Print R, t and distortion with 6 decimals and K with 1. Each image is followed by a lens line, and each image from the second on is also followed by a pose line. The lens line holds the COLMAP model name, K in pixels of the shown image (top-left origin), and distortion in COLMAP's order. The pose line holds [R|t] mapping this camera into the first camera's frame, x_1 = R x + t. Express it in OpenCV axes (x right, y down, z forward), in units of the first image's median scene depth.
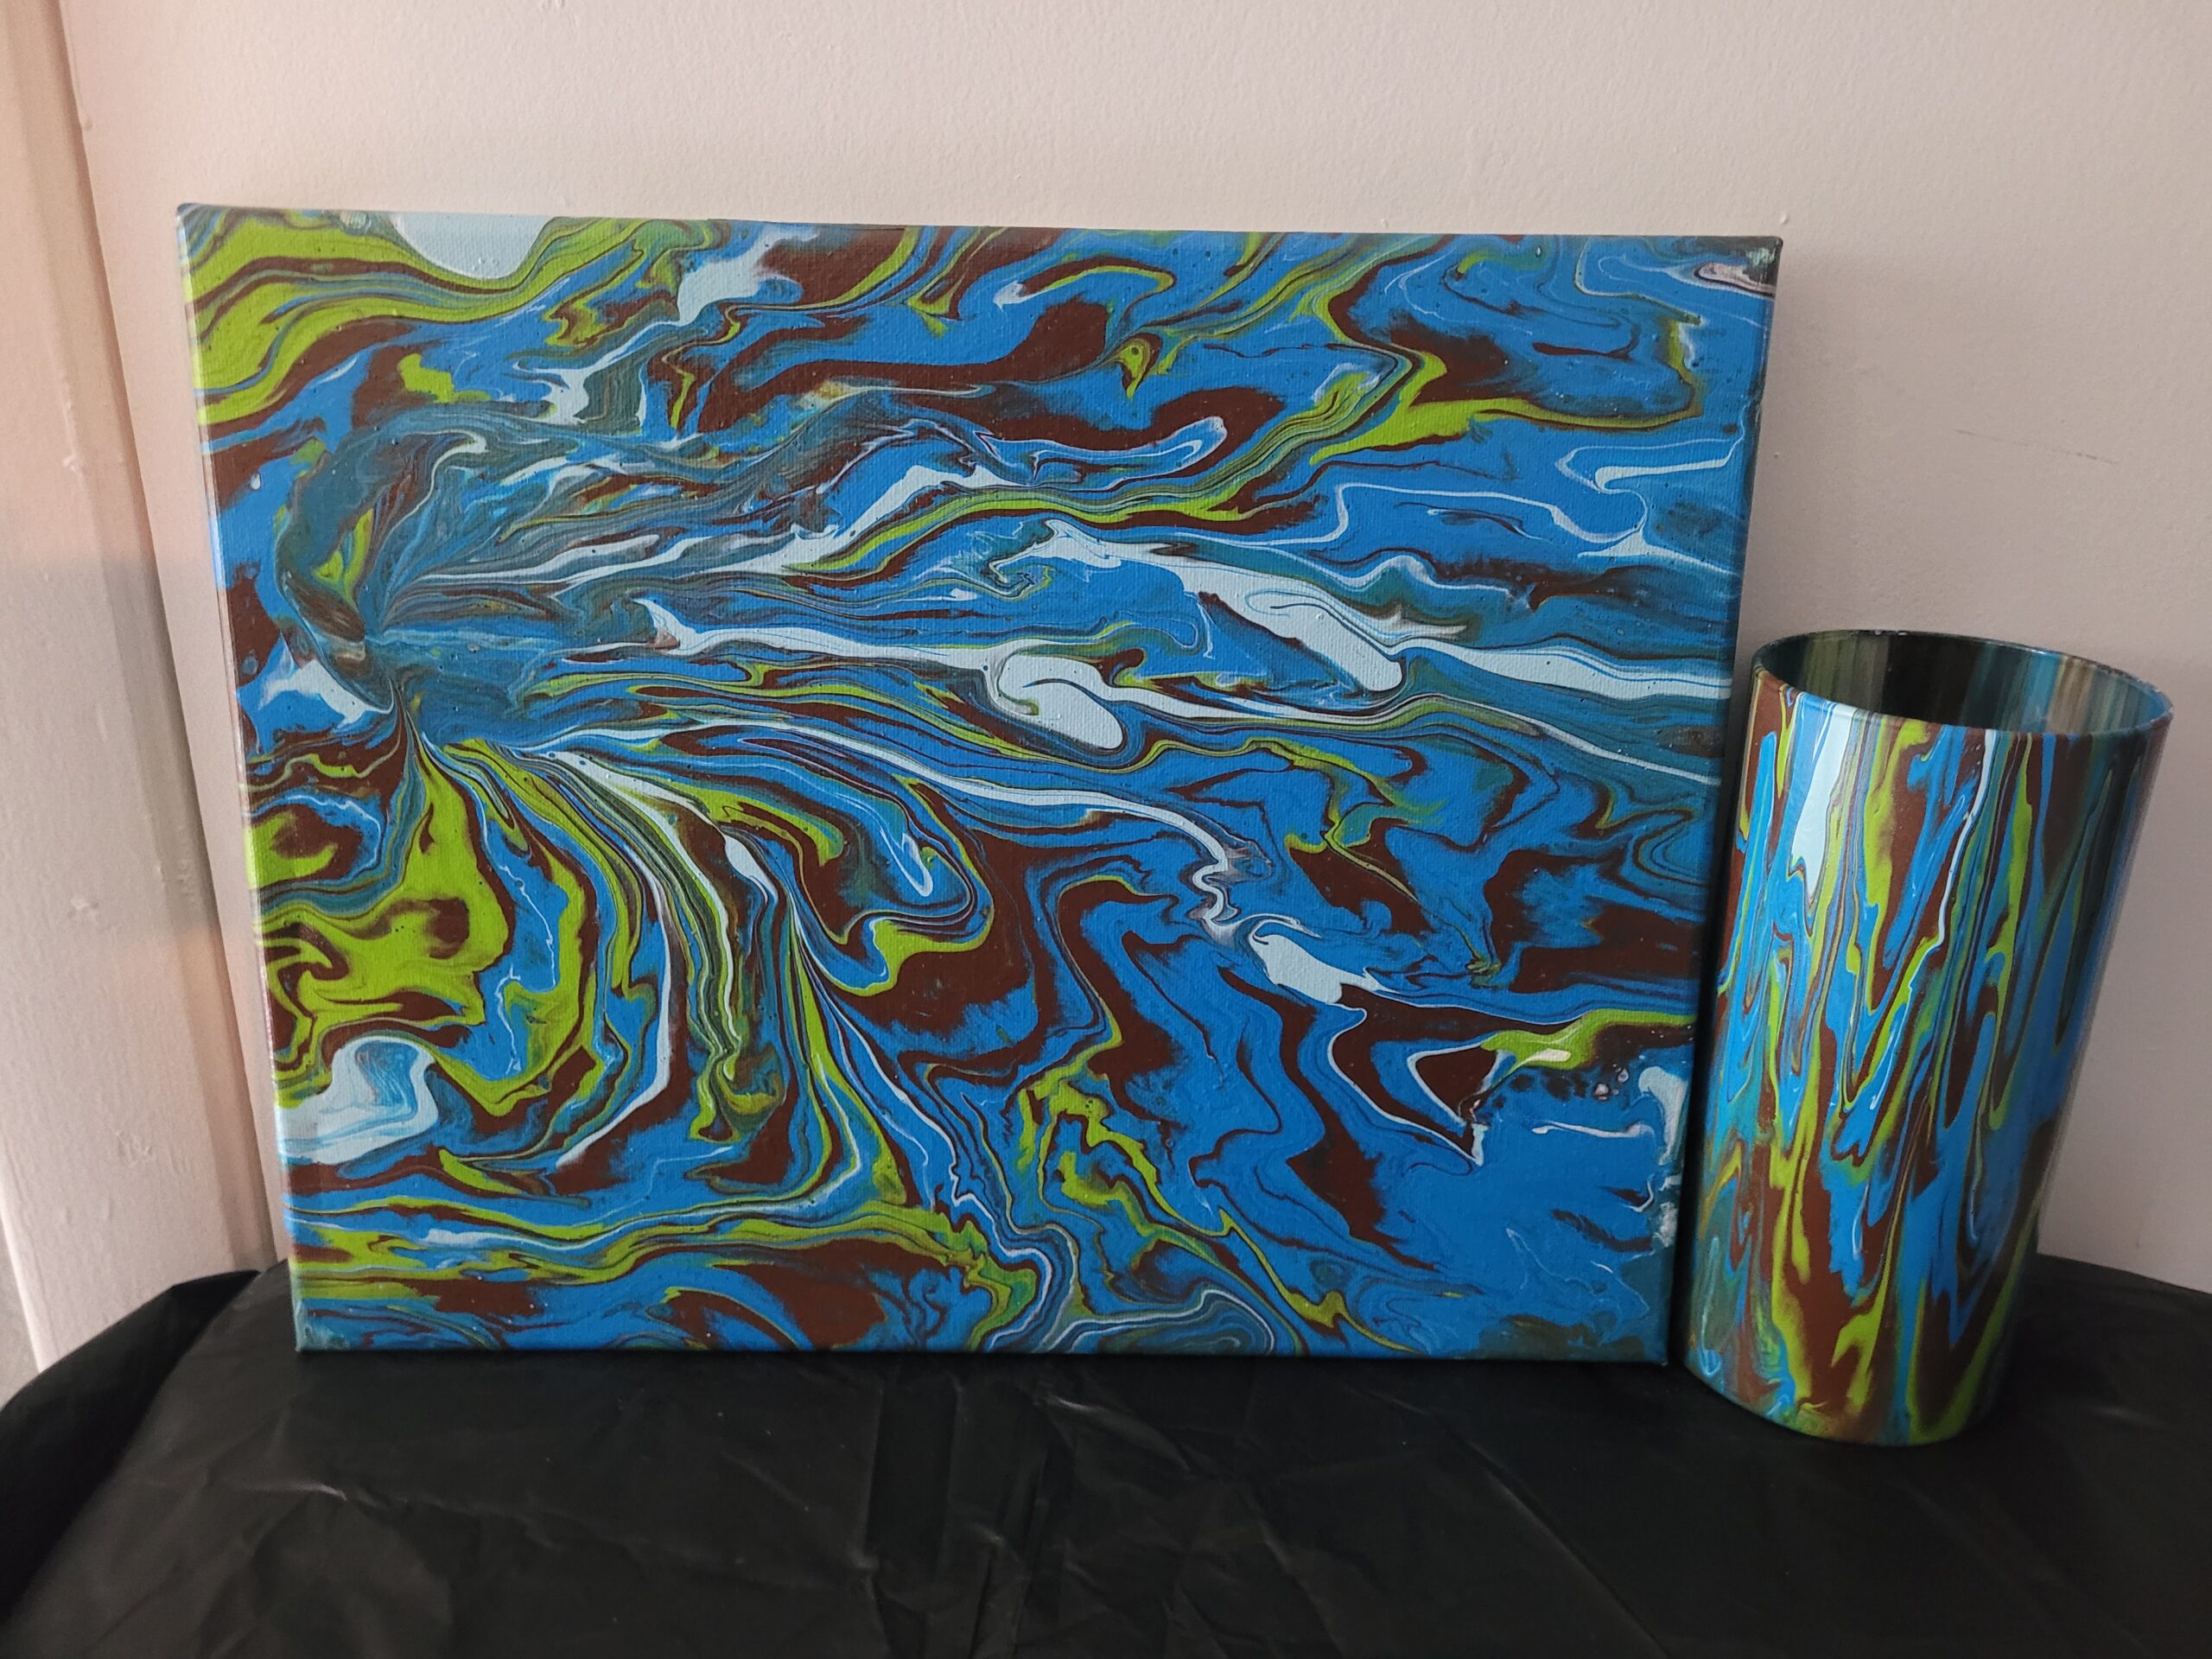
lens RADIAL K [[1658.4, 0, 1086.3], [0, 1658.4, 822.9], [0, 0, 1]] dist [0.026507, -0.028713]
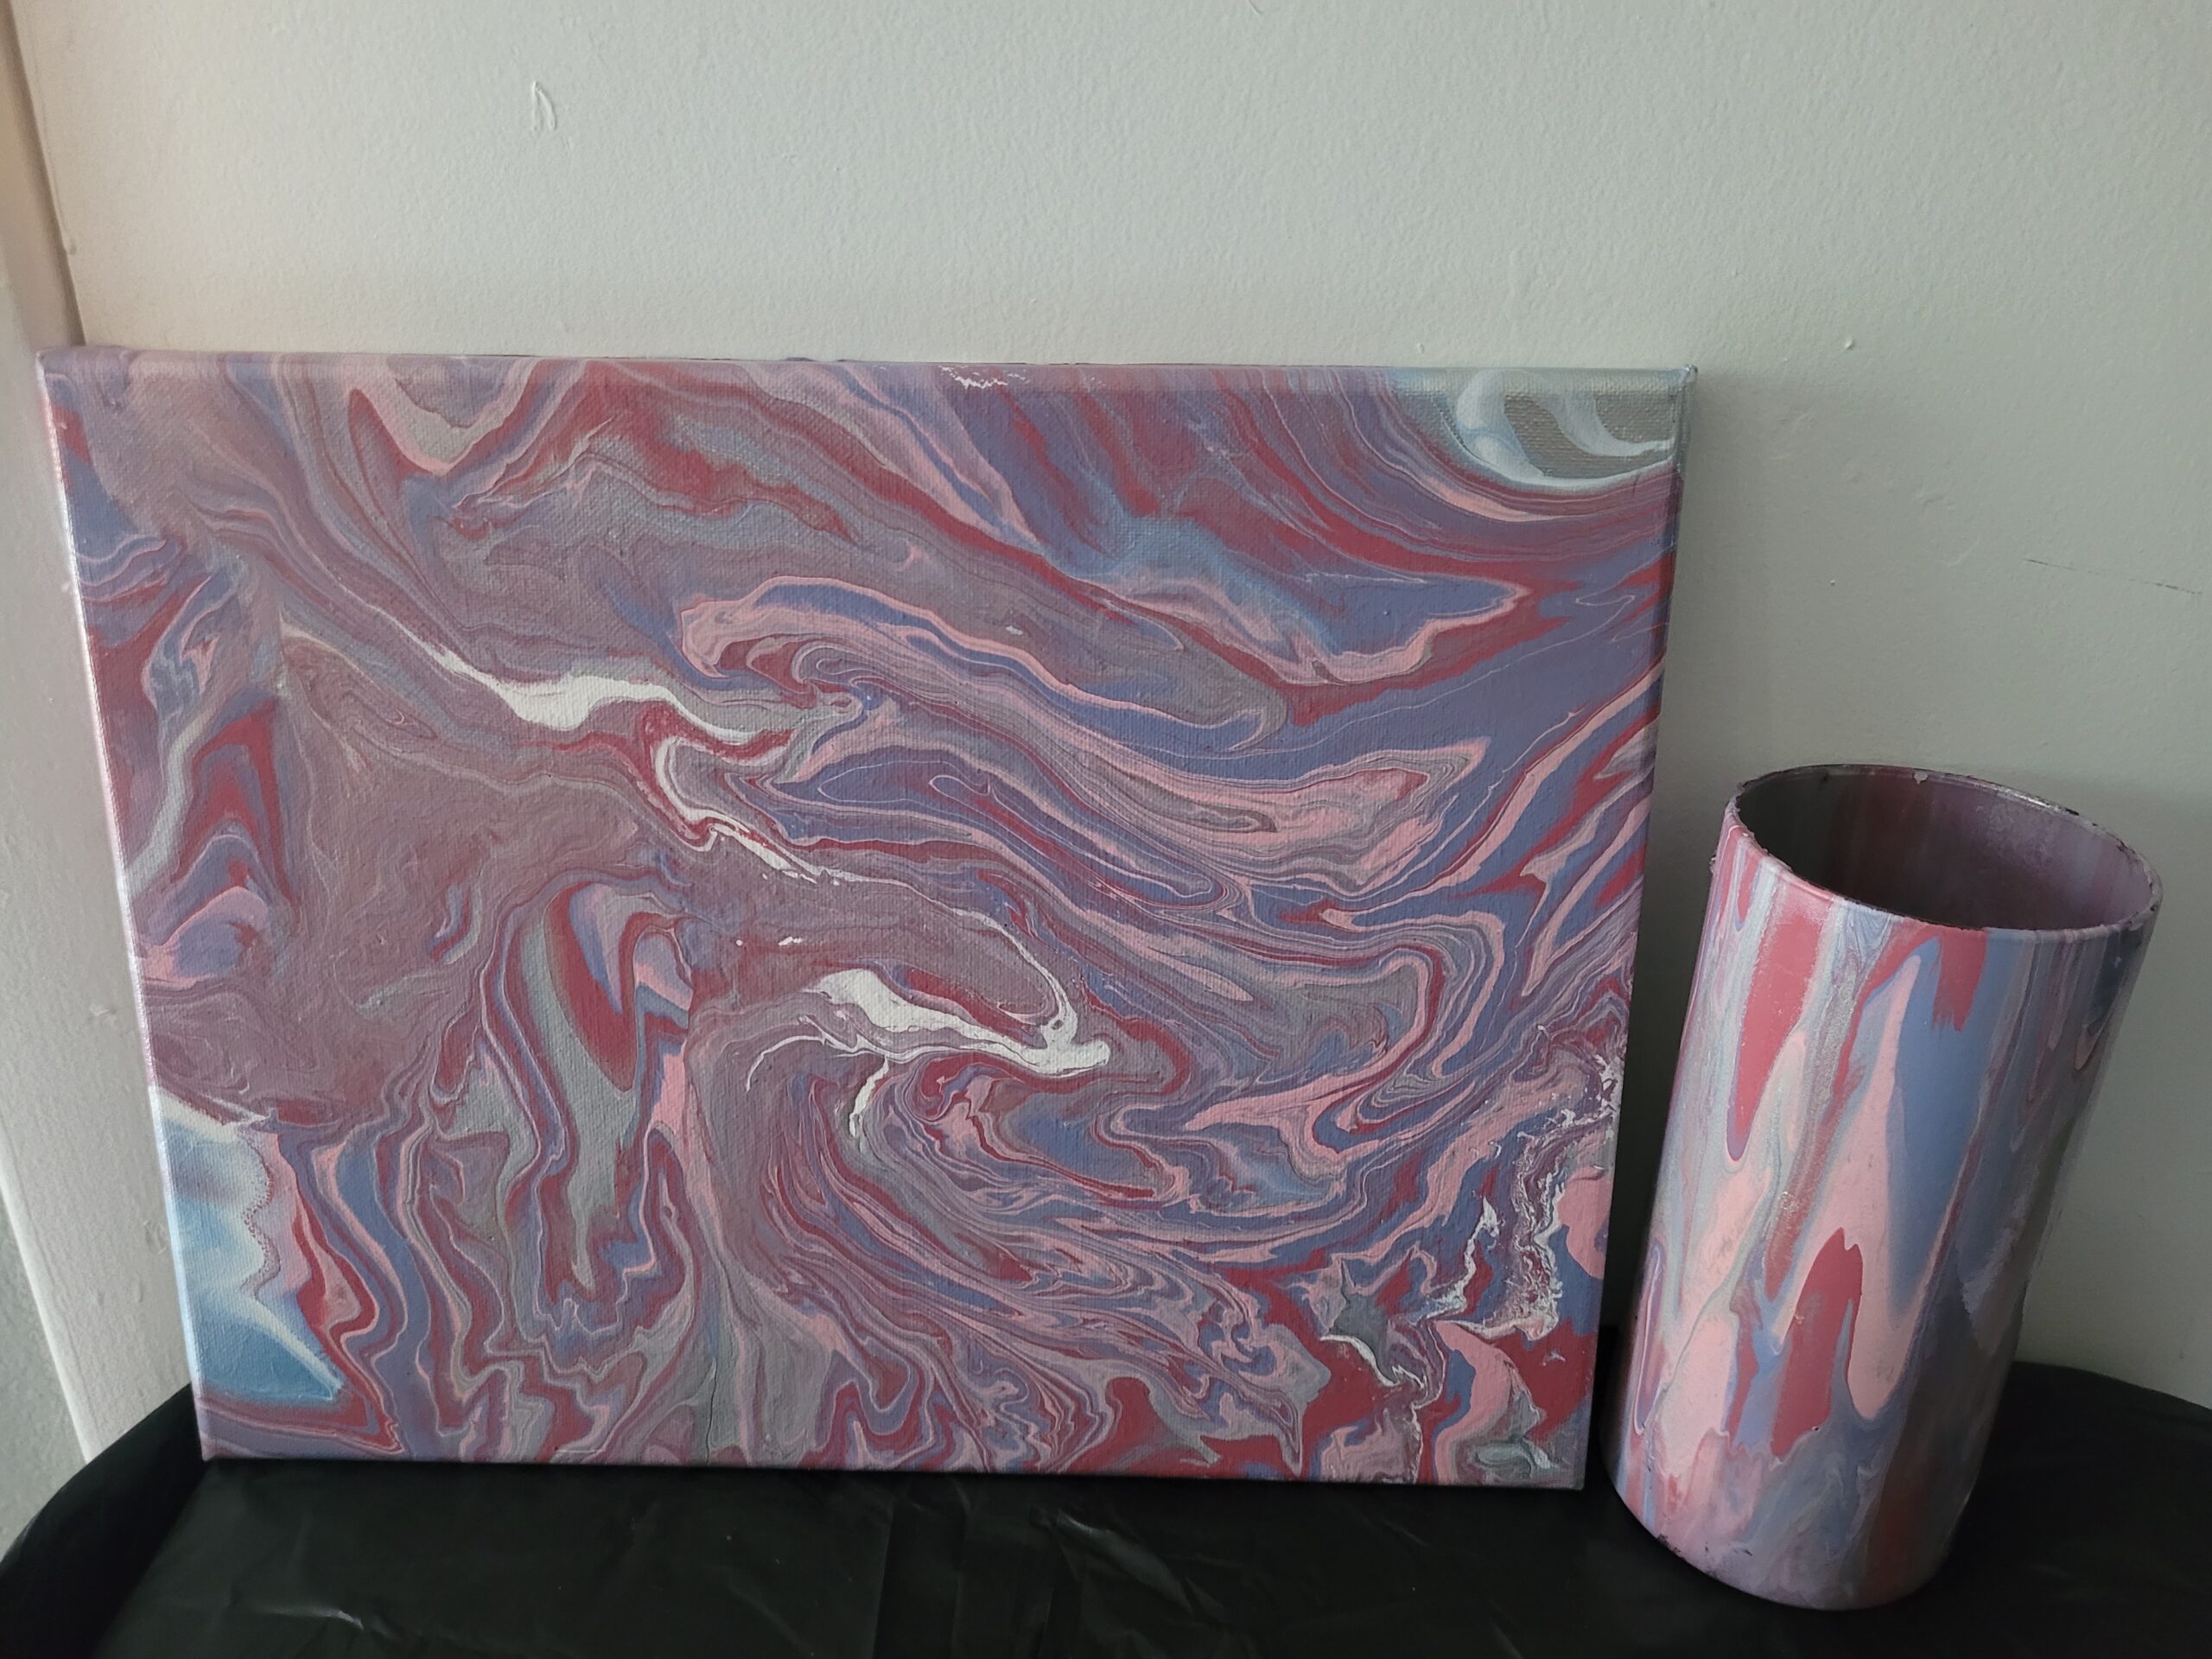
lens RADIAL K [[1658.4, 0, 1088.0], [0, 1658.4, 827.7], [0, 0, 1]] dist [0.026507, -0.028713]
pose [[0.999367, 0.012605, -0.033280, 0.025707], [-0.010329, 0.997653, 0.067688, -0.153325], [0.034055, -0.067302, 0.997151, 0.032790]]
